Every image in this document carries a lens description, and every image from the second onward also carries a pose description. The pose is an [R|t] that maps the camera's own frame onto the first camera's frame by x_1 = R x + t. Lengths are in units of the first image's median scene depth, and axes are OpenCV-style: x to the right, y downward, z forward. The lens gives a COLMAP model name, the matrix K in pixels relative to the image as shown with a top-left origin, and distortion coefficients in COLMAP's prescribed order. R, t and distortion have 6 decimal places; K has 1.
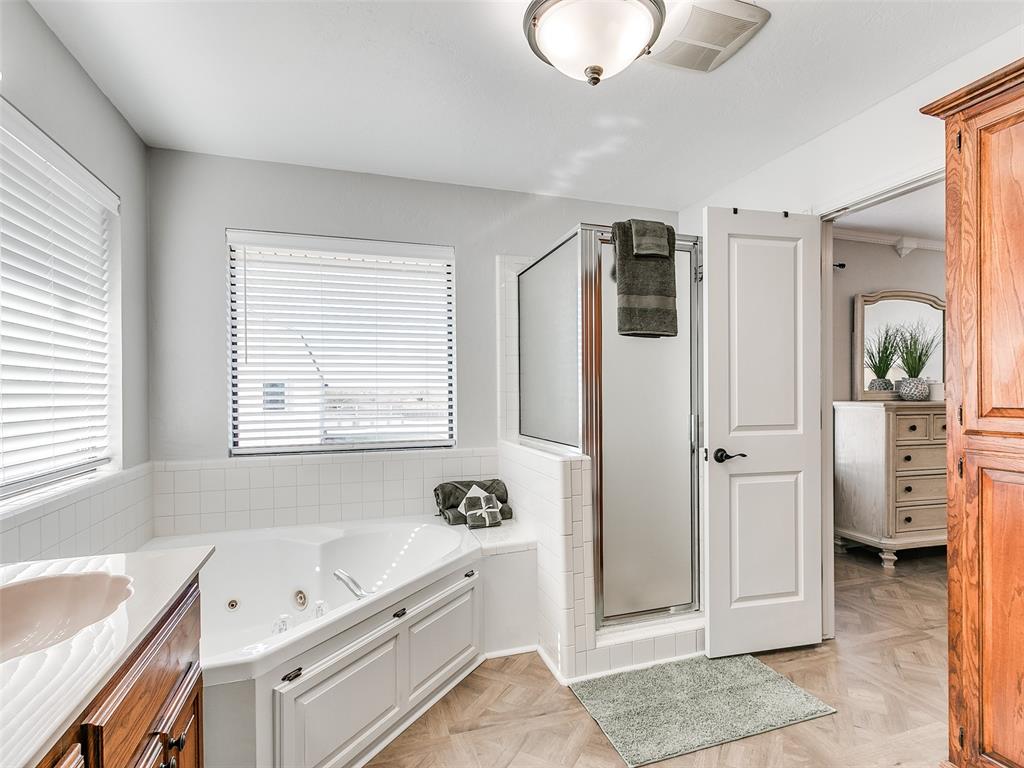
lens RADIAL K [[546.5, 0, 511.1], [0, 546.5, 396.3], [0, 0, 1]] dist [0.005315, -0.000806]
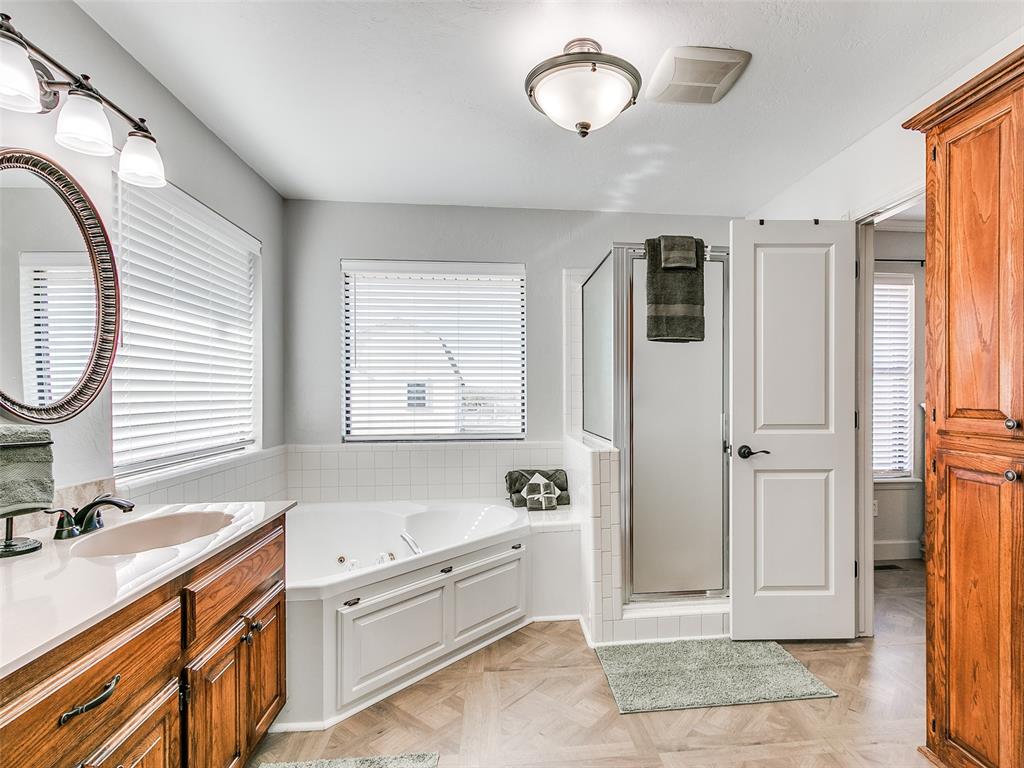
lens RADIAL K [[526.8, 0, 513.0], [0, 526.8, 395.6], [0, 0, 1]] dist [0.003126, 0.000088]
pose [[0.974757, 0.006579, -0.223171, 0.169485], [-0.006554, 0.999978, 0.000854, 0.000361], [0.223172, 0.000630, 0.974779, -0.106209]]
